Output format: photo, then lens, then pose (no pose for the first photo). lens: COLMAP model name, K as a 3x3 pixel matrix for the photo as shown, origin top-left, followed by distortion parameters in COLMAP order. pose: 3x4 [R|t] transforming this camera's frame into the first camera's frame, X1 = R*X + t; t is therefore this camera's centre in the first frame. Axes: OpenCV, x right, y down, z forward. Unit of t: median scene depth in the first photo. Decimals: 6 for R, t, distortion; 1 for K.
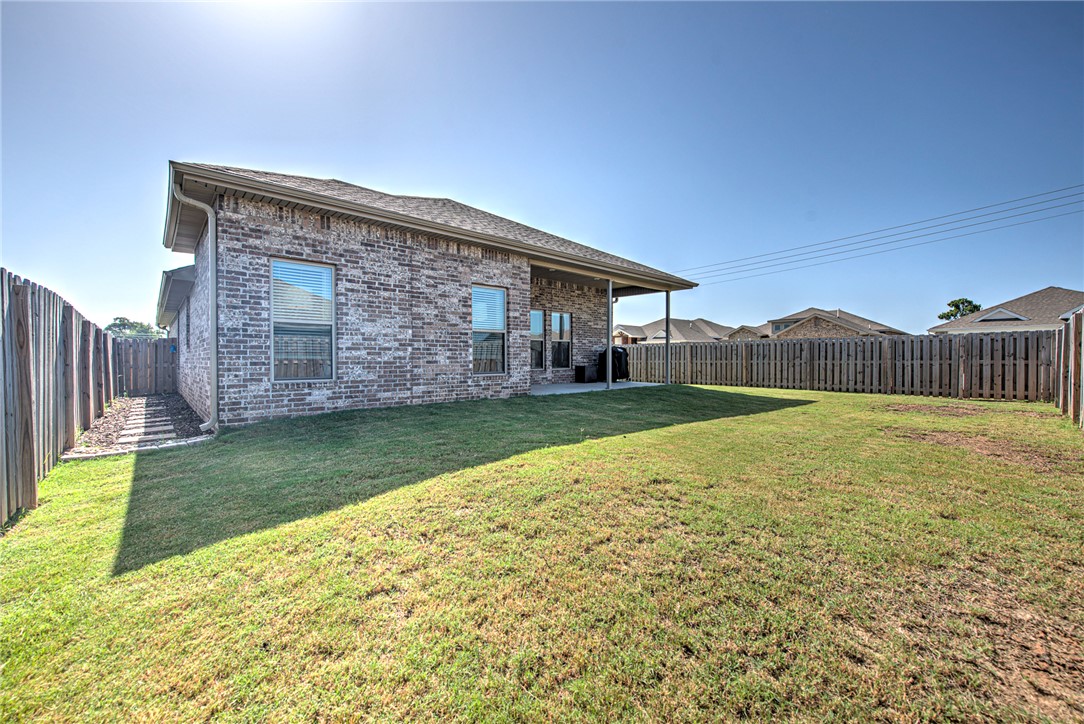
lens RADIAL K [[432.1, 0, 542.0], [0, 432.1, 362.0], [0, 0, 1]] dist [0.000345, -0.000024]
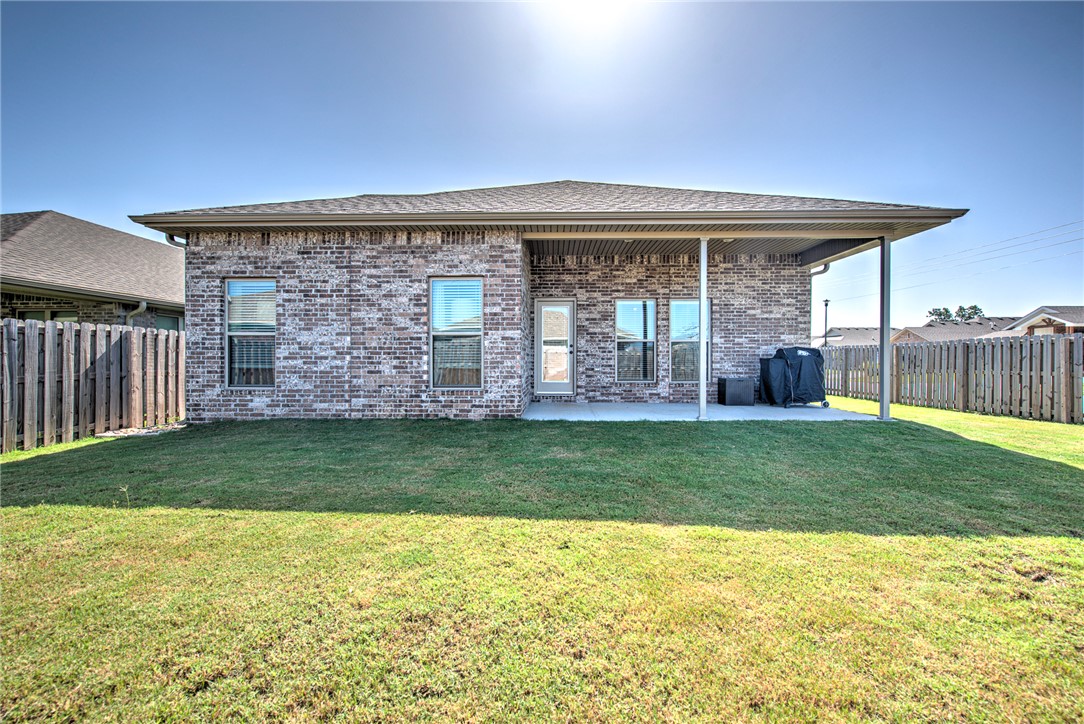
lens RADIAL K [[432.1, 0, 542.0], [0, 432.1, 362.0], [0, 0, 1]] dist [0.000345, -0.000024]
pose [[0.719844, 0.004370, -0.694122, 0.642541], [-0.007739, 0.999969, -0.001729, -0.022739], [0.694093, 0.006616, 0.719855, 0.635553]]
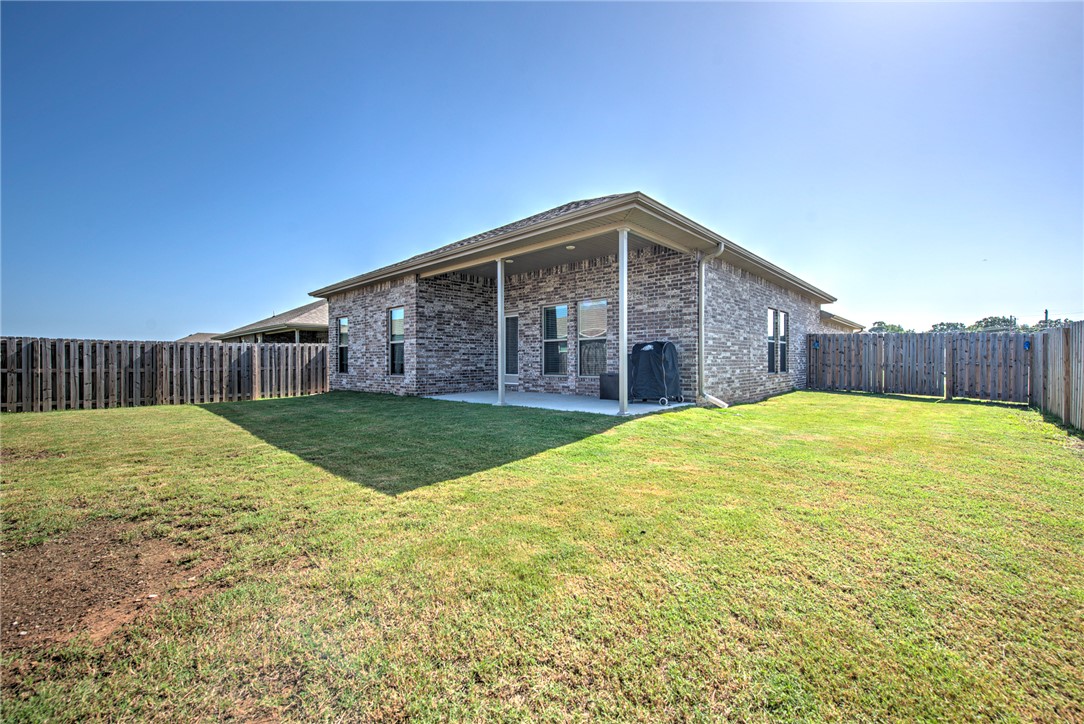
lens RADIAL K [[432.1, 0, 542.0], [0, 432.1, 362.0], [0, 0, 1]] dist [0.000345, -0.000024]
pose [[0.081165, 0.002044, -0.996699, 1.420142], [-0.002487, 0.999995, 0.001849, -0.018805], [0.996698, 0.002329, 0.081169, 1.569066]]
